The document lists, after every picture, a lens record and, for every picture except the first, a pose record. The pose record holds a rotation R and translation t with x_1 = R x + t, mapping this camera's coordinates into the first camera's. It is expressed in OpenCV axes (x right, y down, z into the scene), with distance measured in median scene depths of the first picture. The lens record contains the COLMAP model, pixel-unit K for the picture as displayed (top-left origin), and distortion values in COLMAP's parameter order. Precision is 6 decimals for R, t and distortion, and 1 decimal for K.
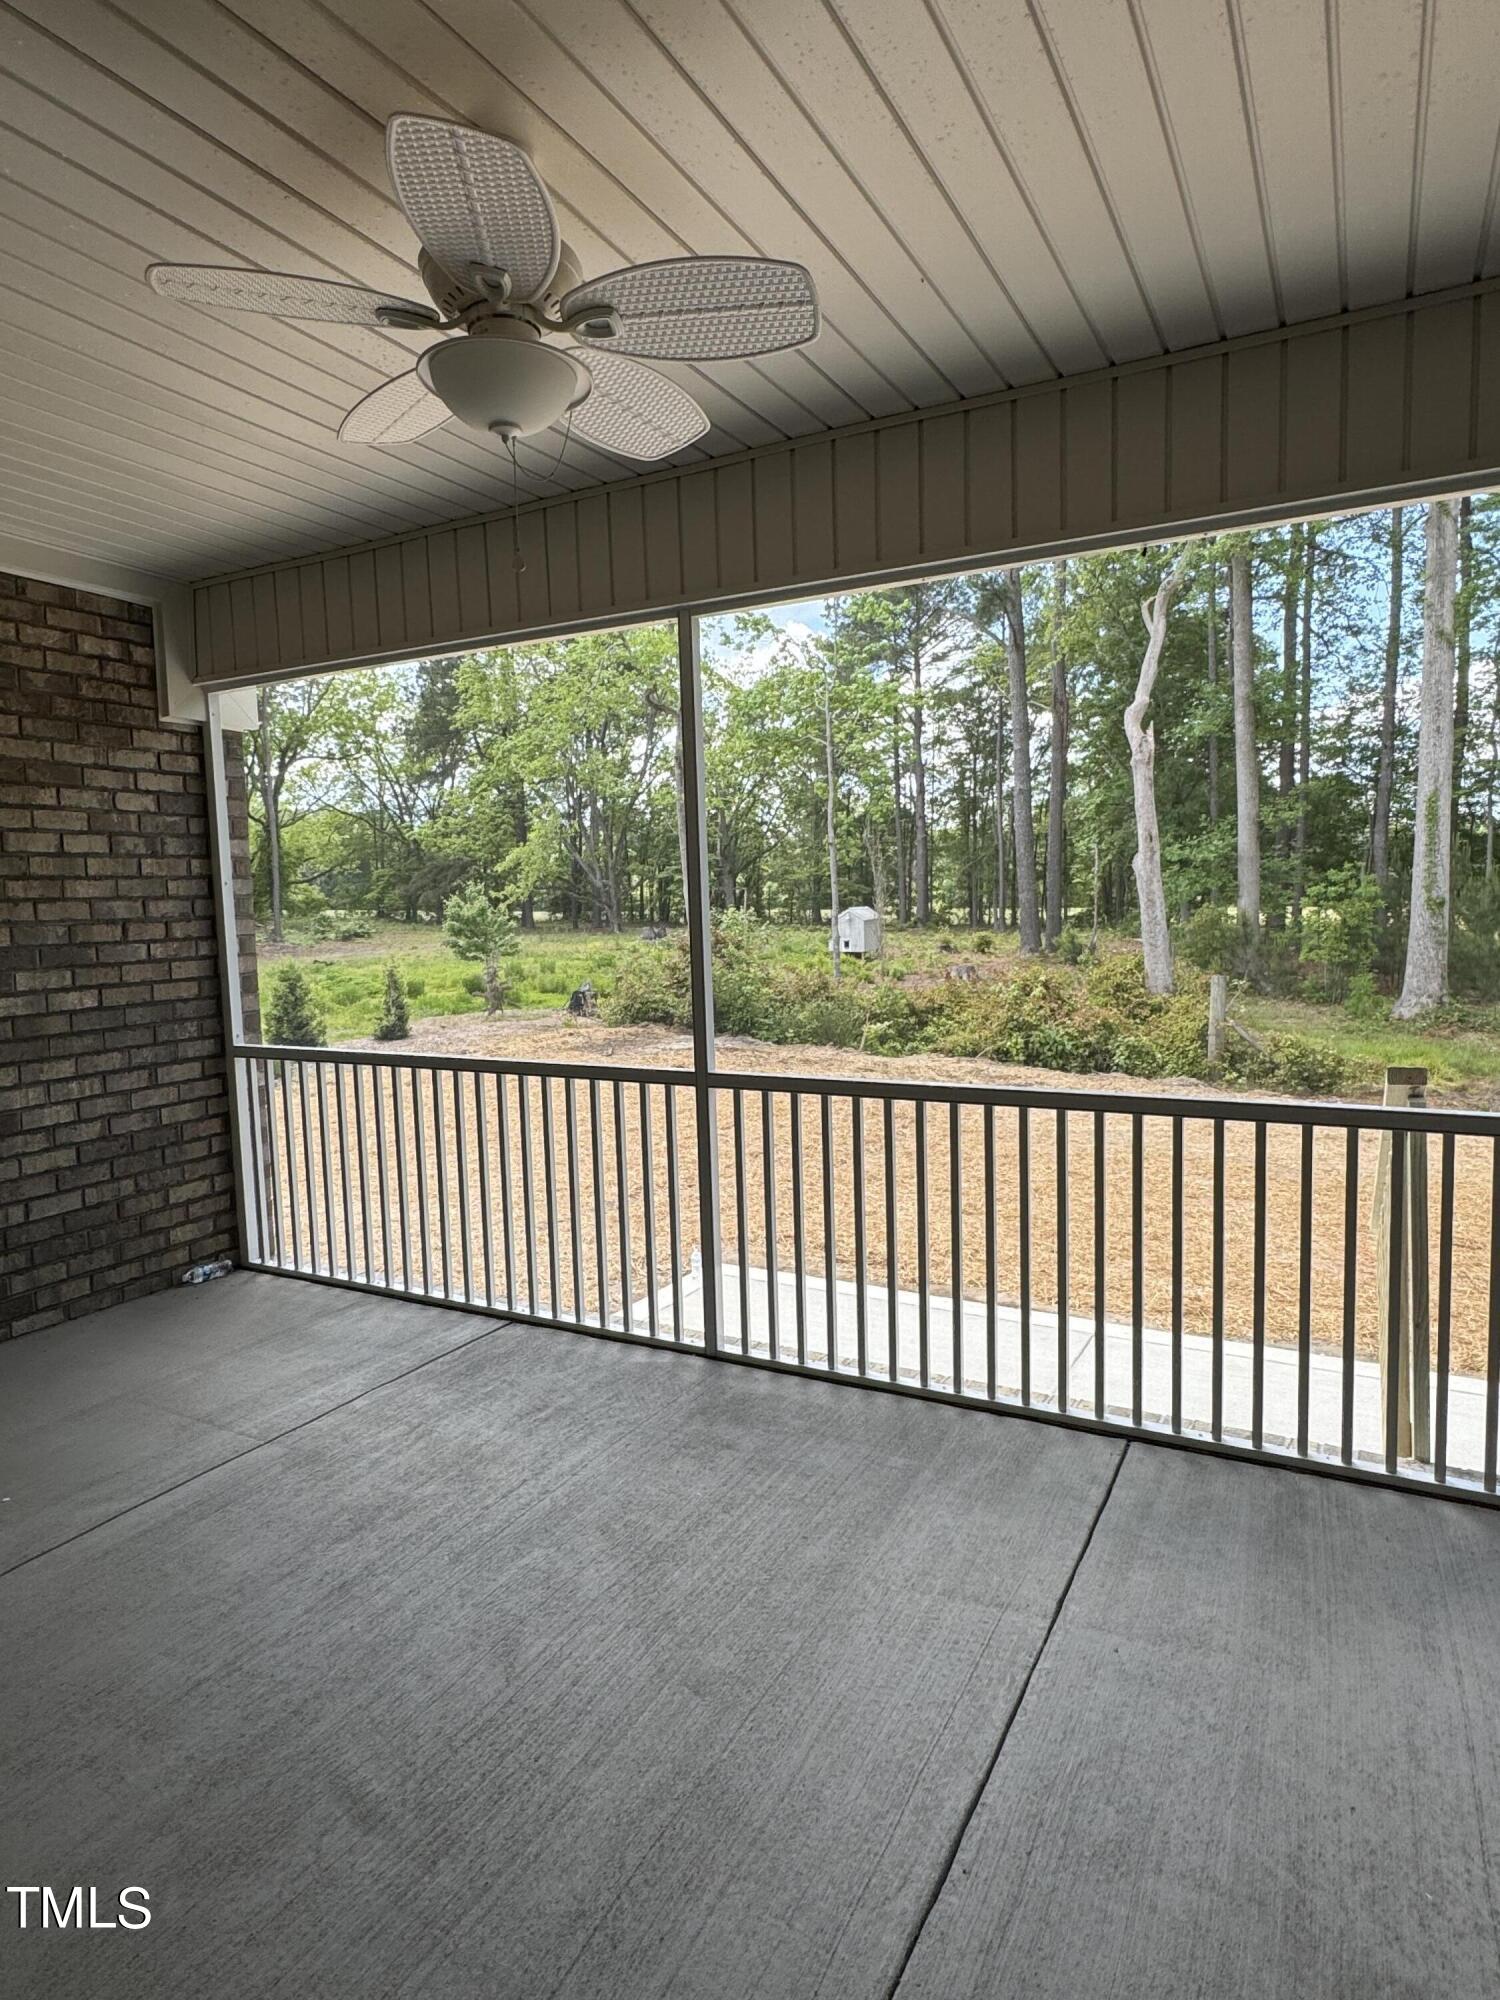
lens RADIAL K [[1155.8, 0, 751.8], [0, 1155.8, 1003.1], [0, 0, 1]] dist [-0.001760, 0.002856]
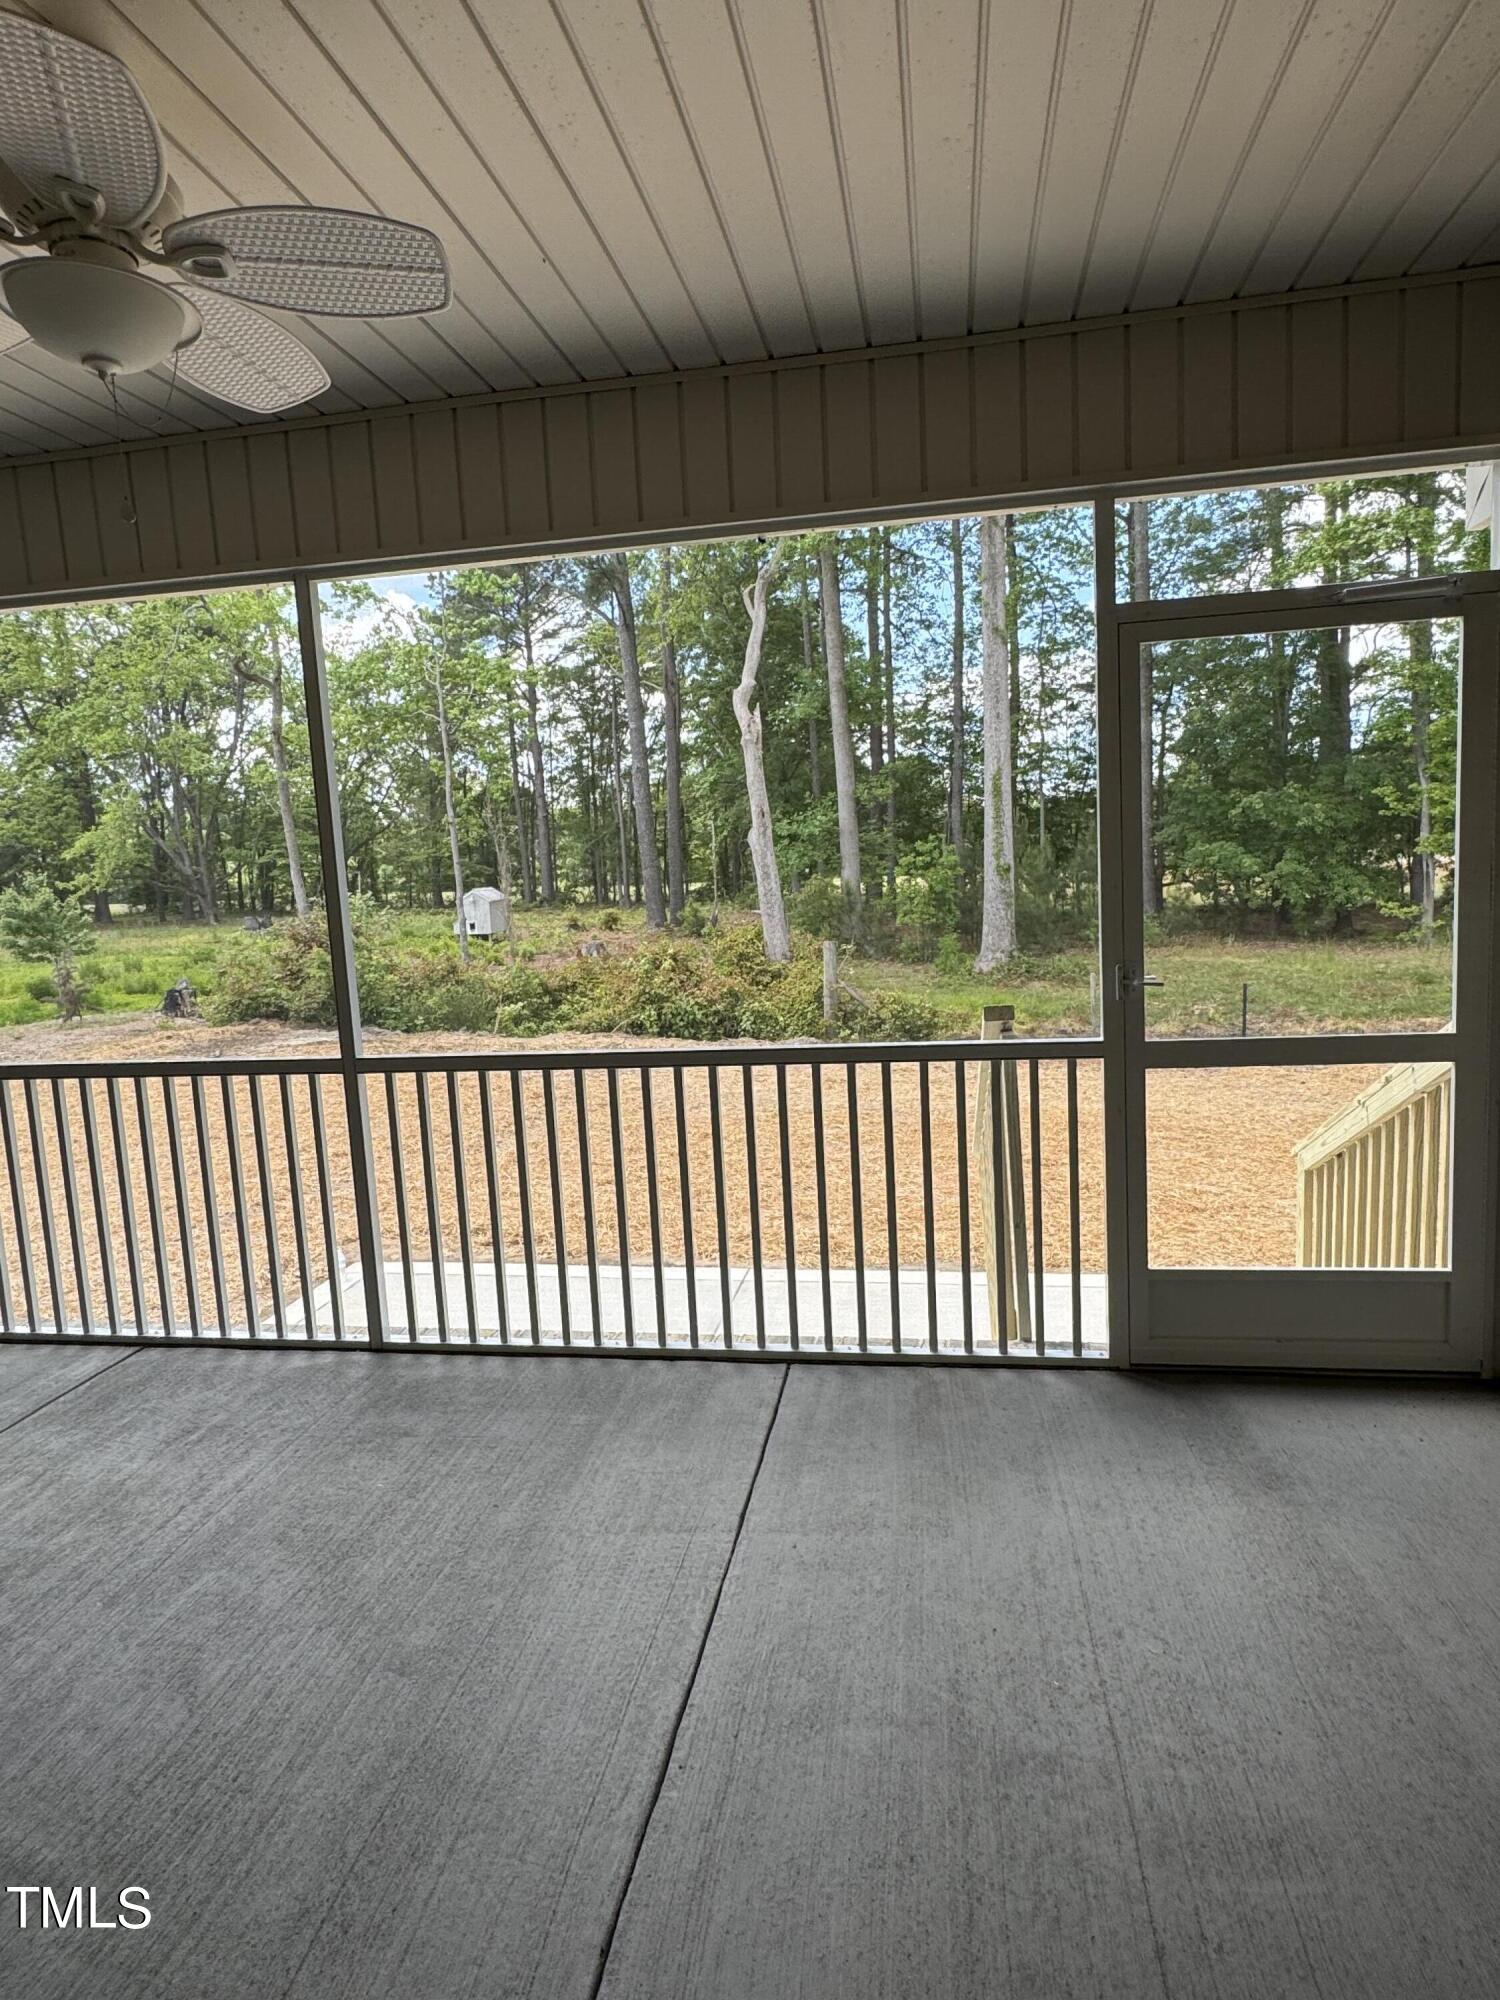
lens RADIAL K [[1155.8, 0, 749.7], [0, 1155.8, 1002.9], [0, 0, 1]] dist [-0.001760, 0.002856]
pose [[0.949129, -0.059926, 0.309132, -0.018710], [0.054430, 0.998169, 0.026378, 0.005781], [-0.310146, -0.008210, 0.950653, -0.016331]]
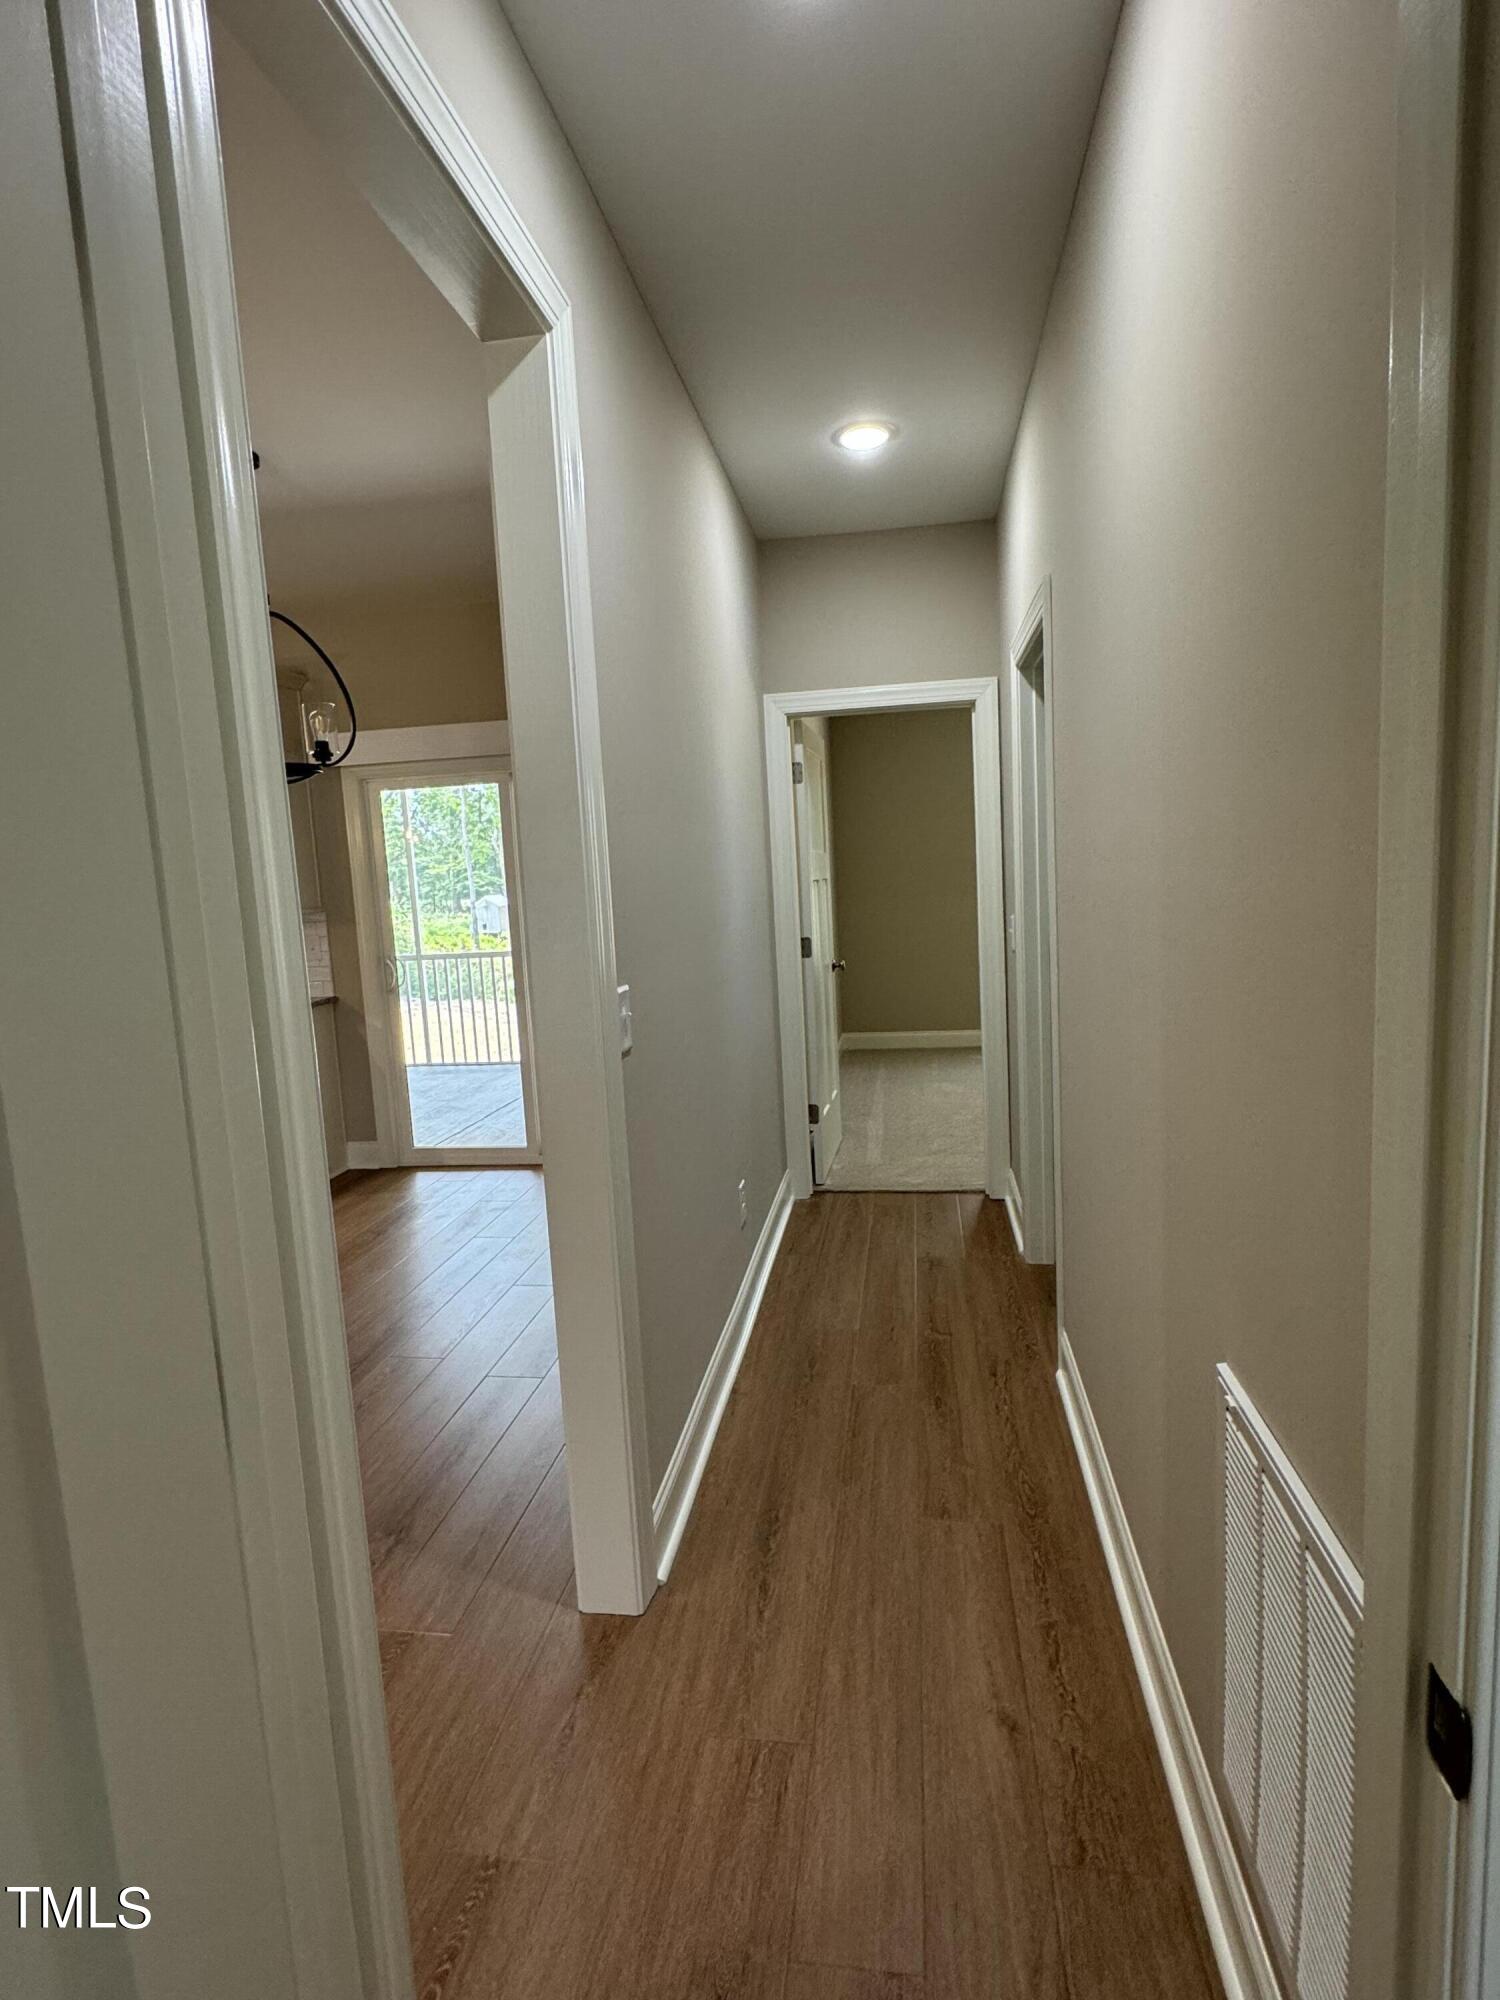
lens RADIAL K [[996.2, 0, 744.2], [0, 996.2, 999.3], [0, 0, 1]] dist [-0.024307, -0.001807]
pose [[0.943323, -0.065344, 0.325378, -0.078099], [0.058272, 0.997805, 0.031444, 0.128892], [-0.326719, -0.010701, 0.945061, -1.104380]]
